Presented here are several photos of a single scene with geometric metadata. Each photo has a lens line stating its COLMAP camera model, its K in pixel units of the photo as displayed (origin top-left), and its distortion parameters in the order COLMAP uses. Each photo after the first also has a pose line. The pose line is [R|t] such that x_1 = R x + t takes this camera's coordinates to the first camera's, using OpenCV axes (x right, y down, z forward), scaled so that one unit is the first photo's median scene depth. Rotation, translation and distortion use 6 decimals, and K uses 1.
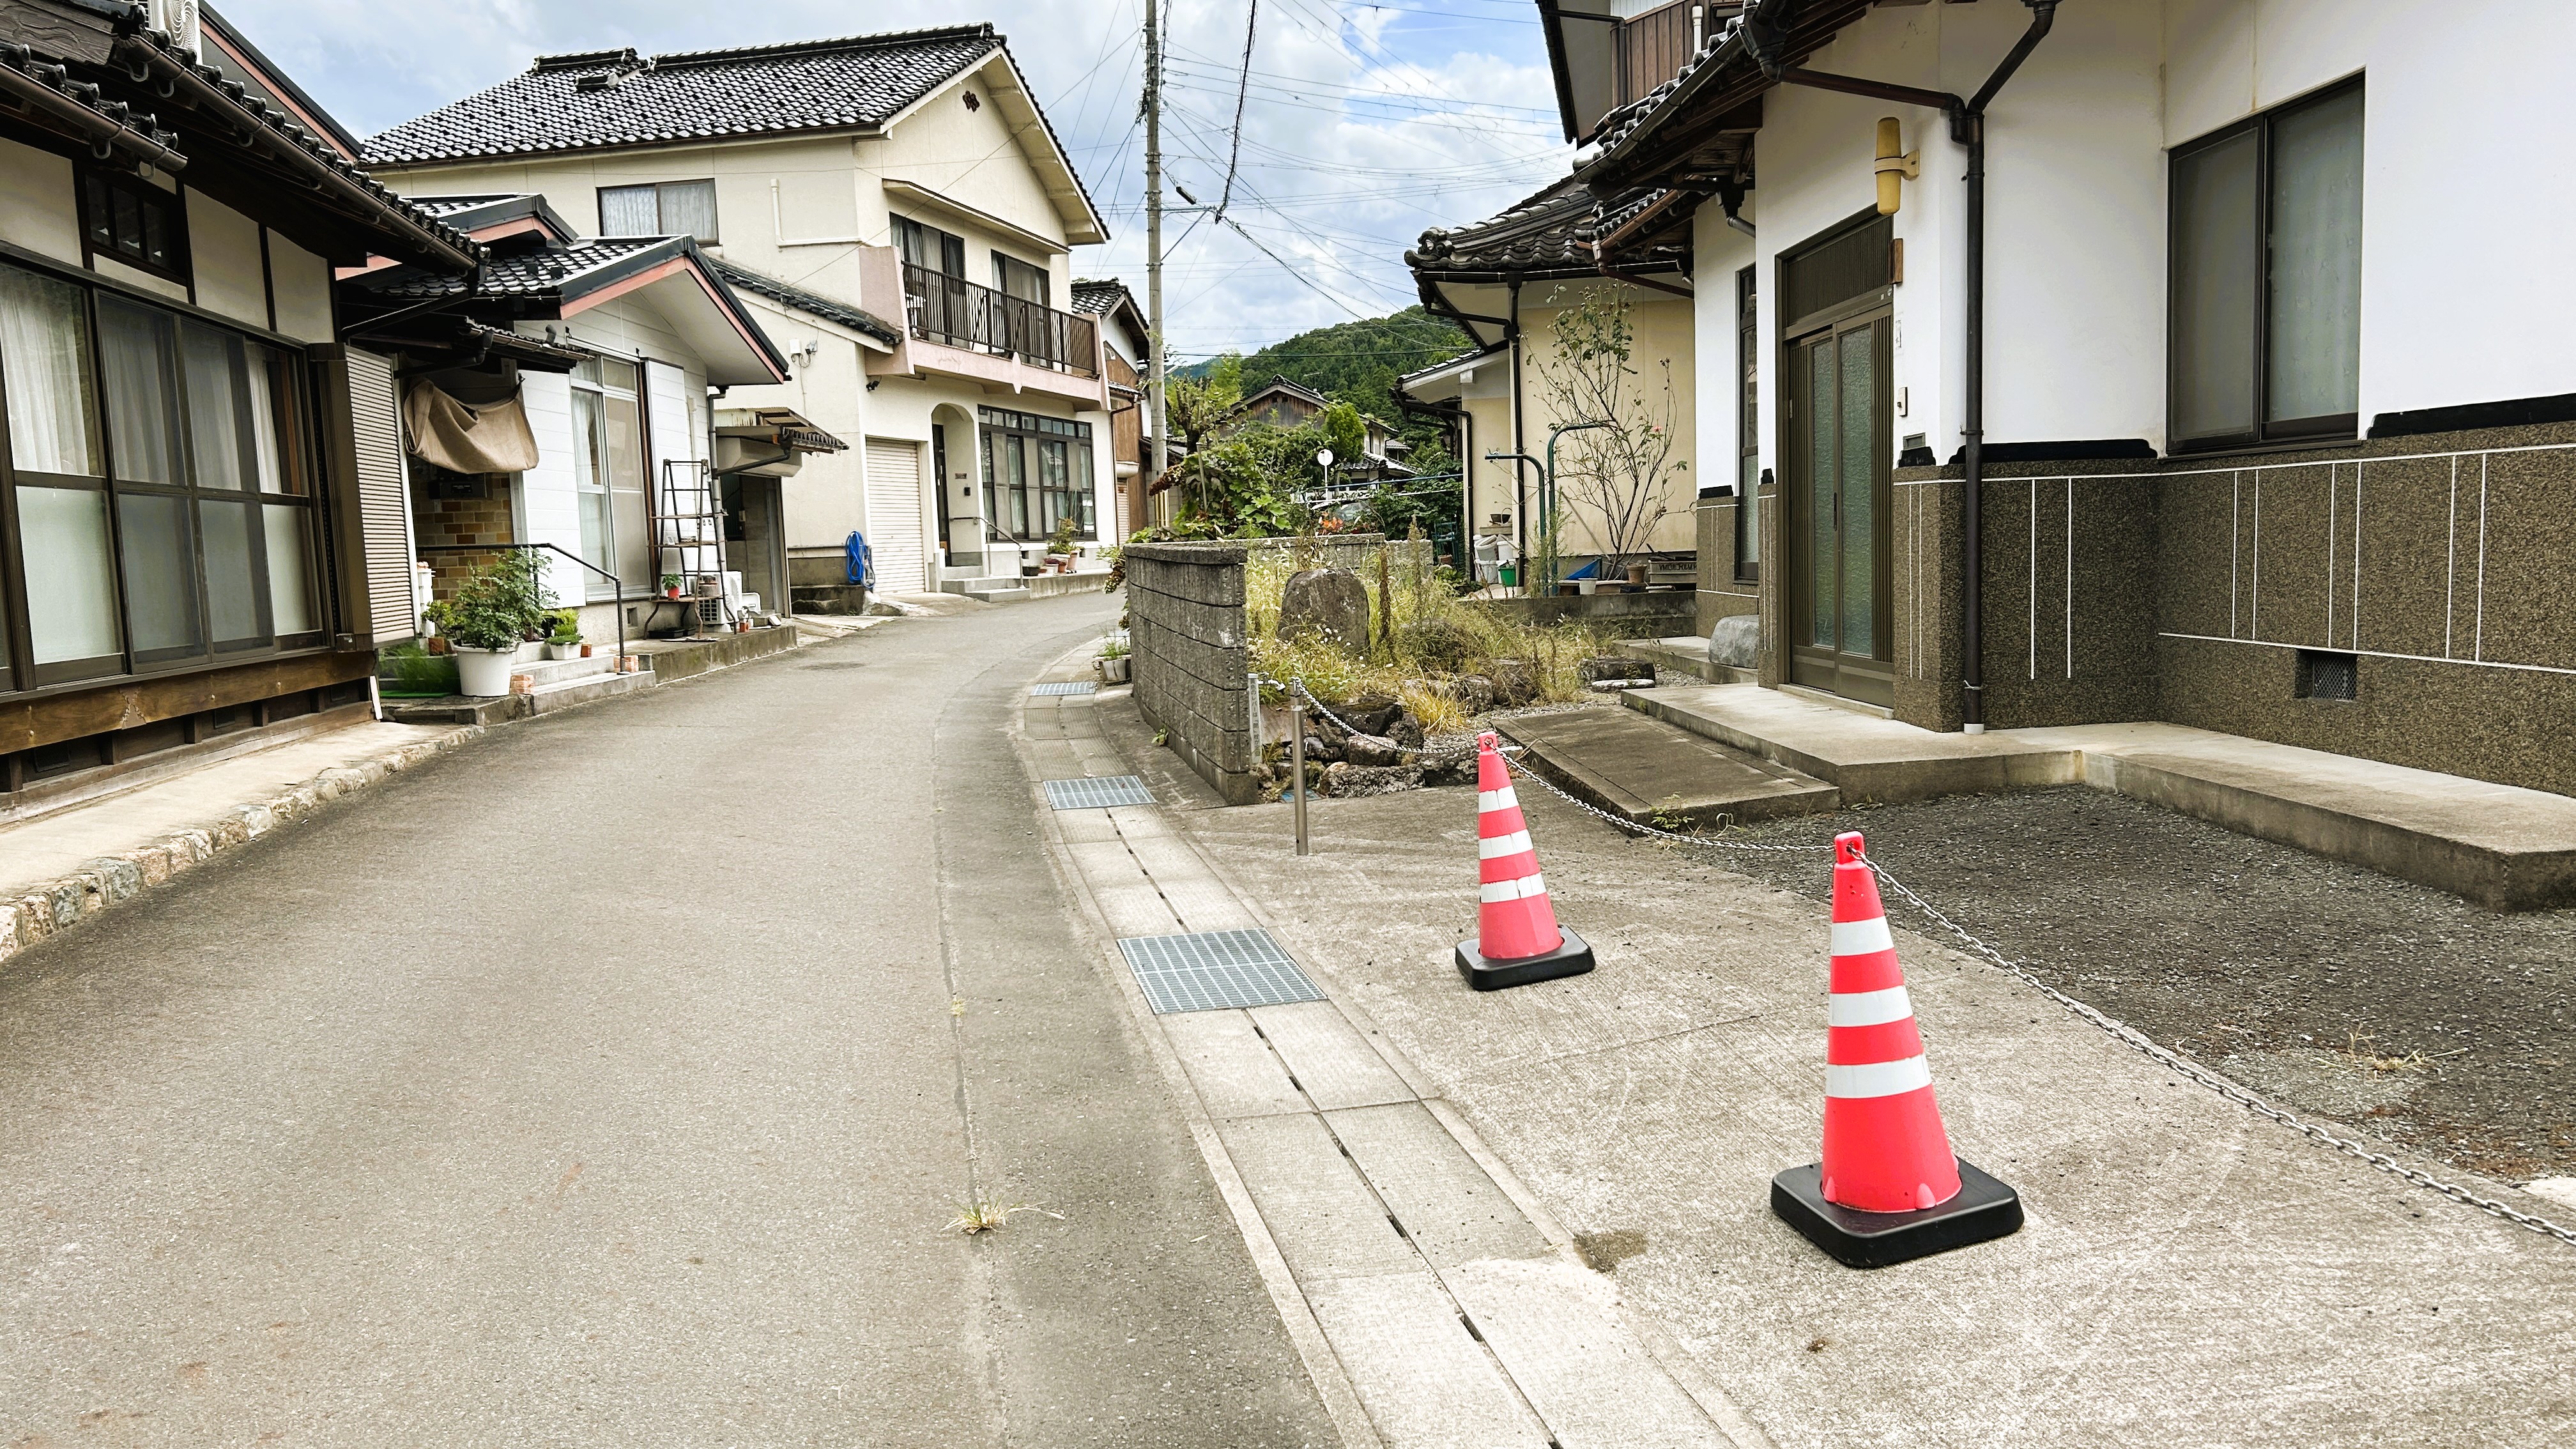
lens RADIAL K [[1918.5, 0, 1298.4], [0, 1918.5, 752.1], [0, 0, 1]] dist [0.056156, -0.062293]
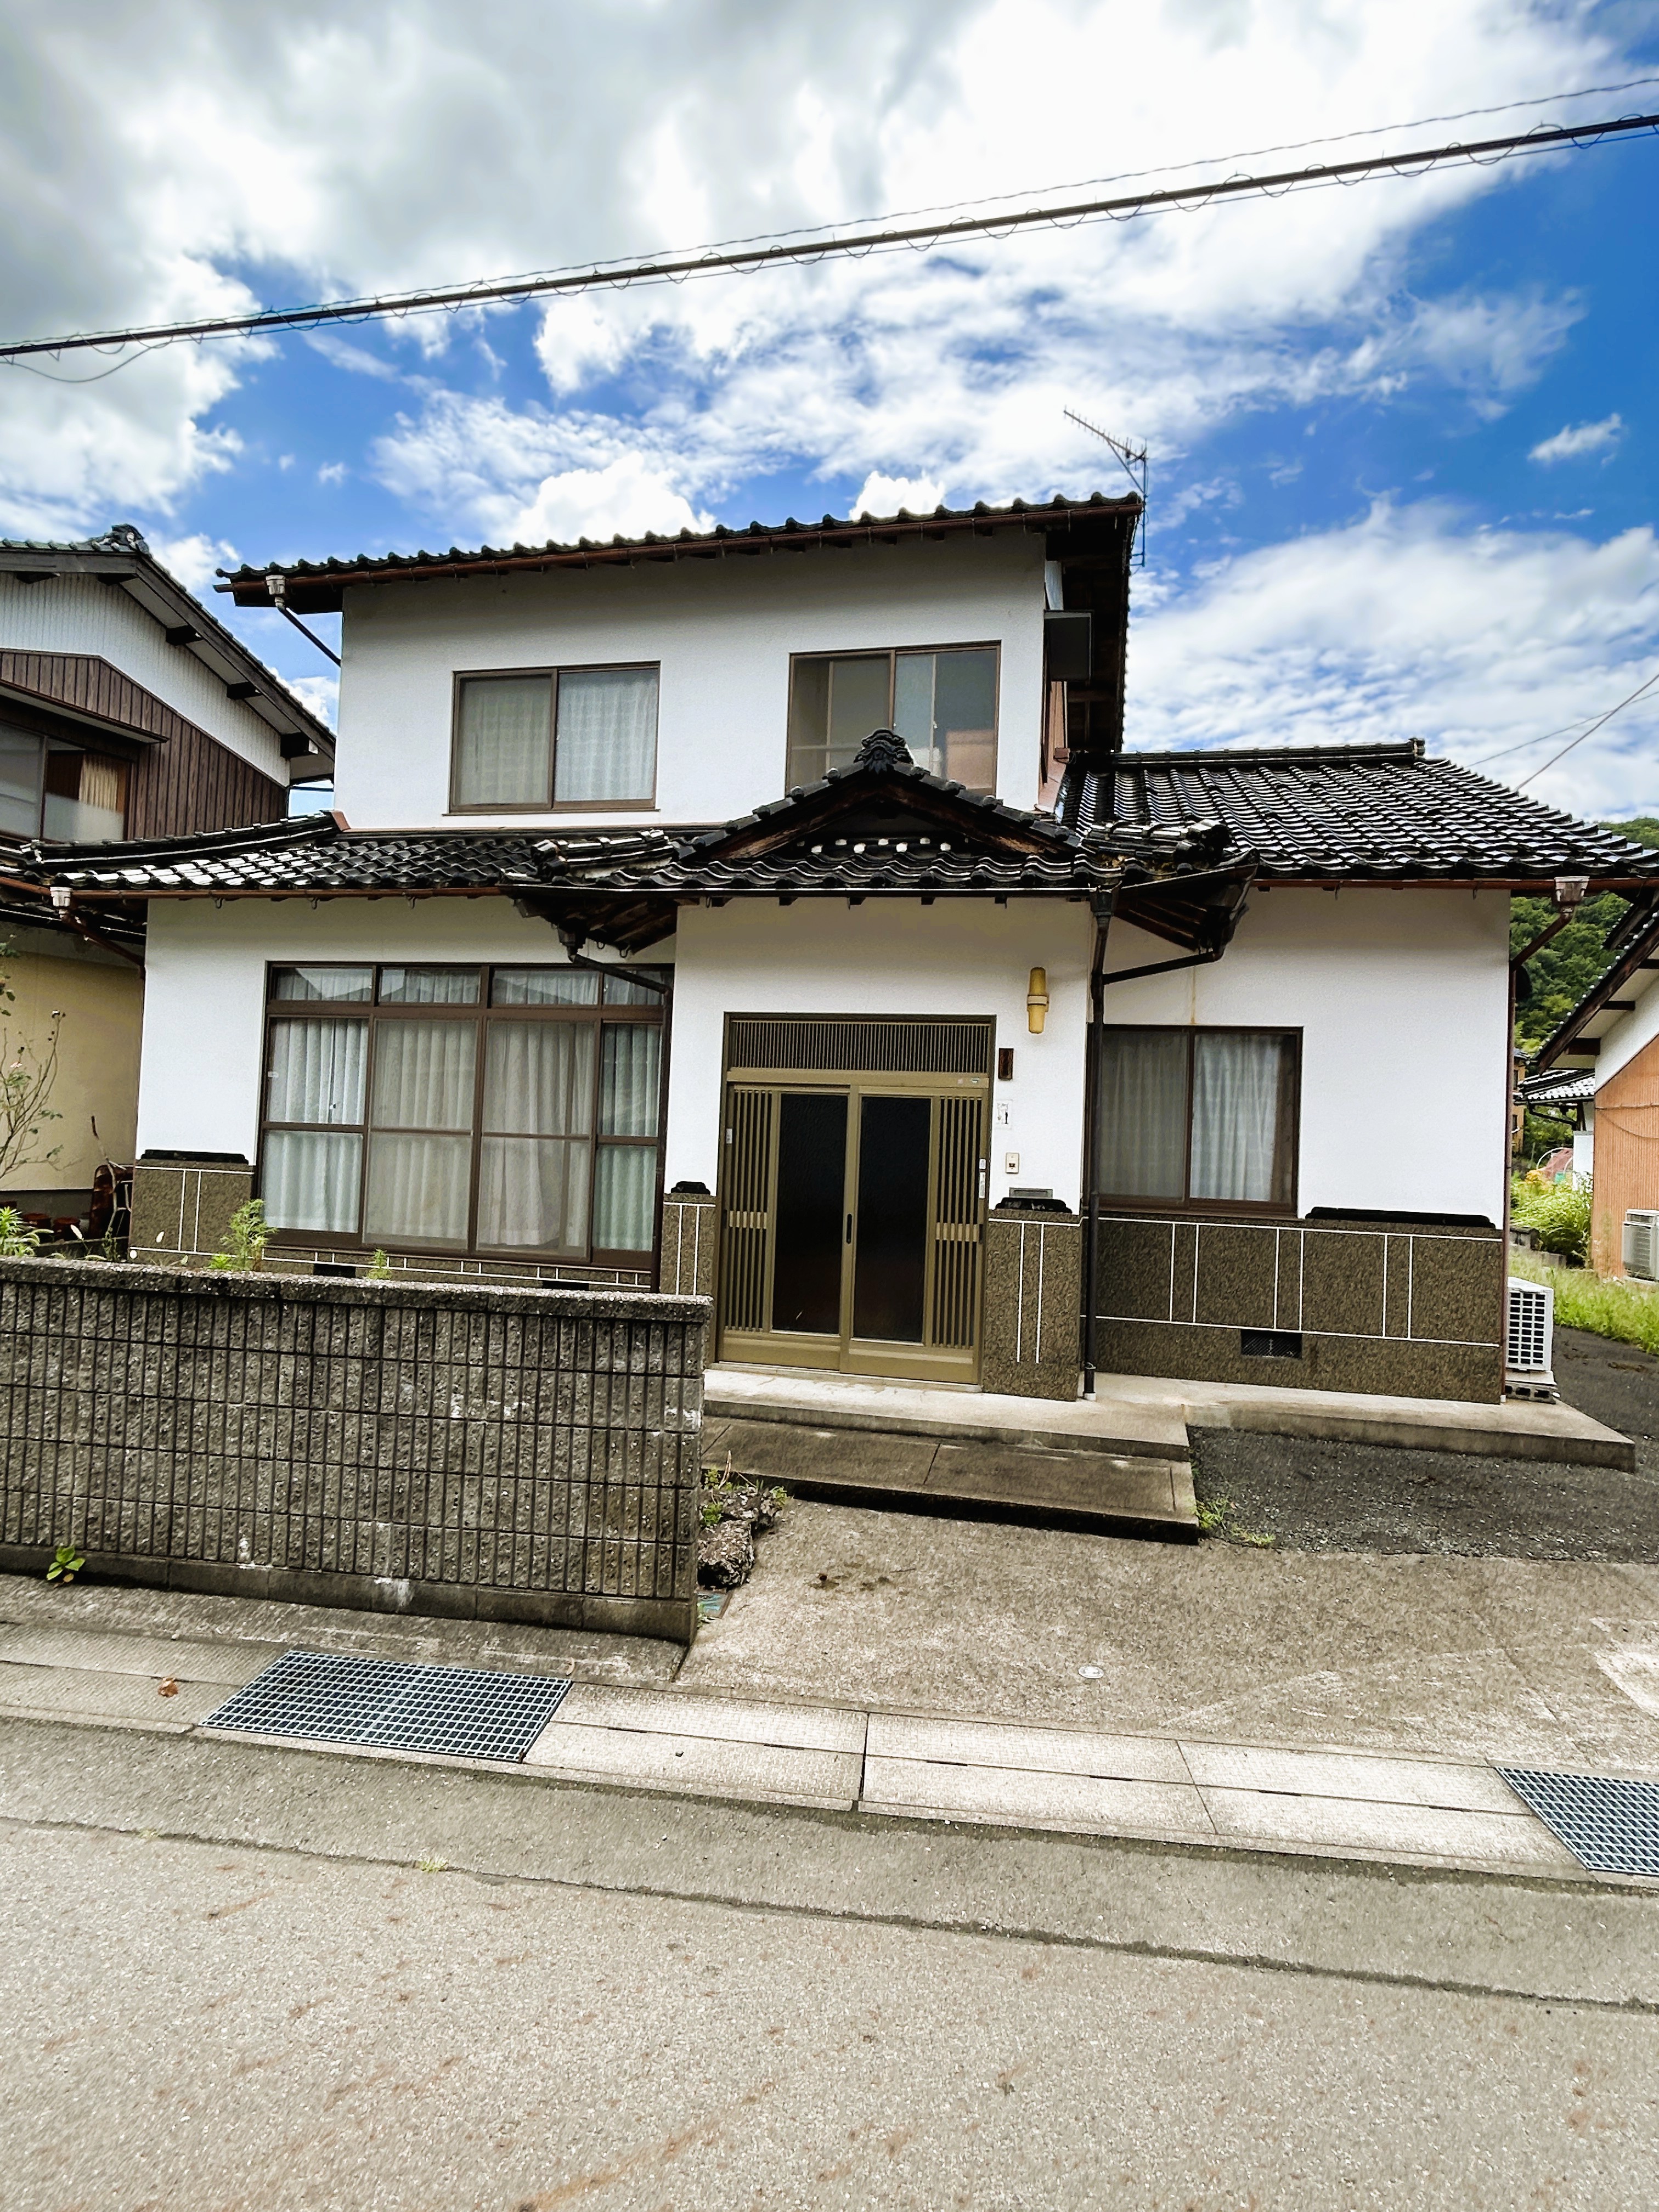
lens RADIAL K [[1154.0, 0, 824.2], [0, 1154.0, 1107.5], [0, 0, 1]] dist [-0.000367, 0.000025]
pose [[0.267625, 0.072846, 0.960765, -0.547223], [0.056691, 0.994220, -0.091174, -0.158785], [-0.961854, 0.078867, 0.261949, 0.944789]]
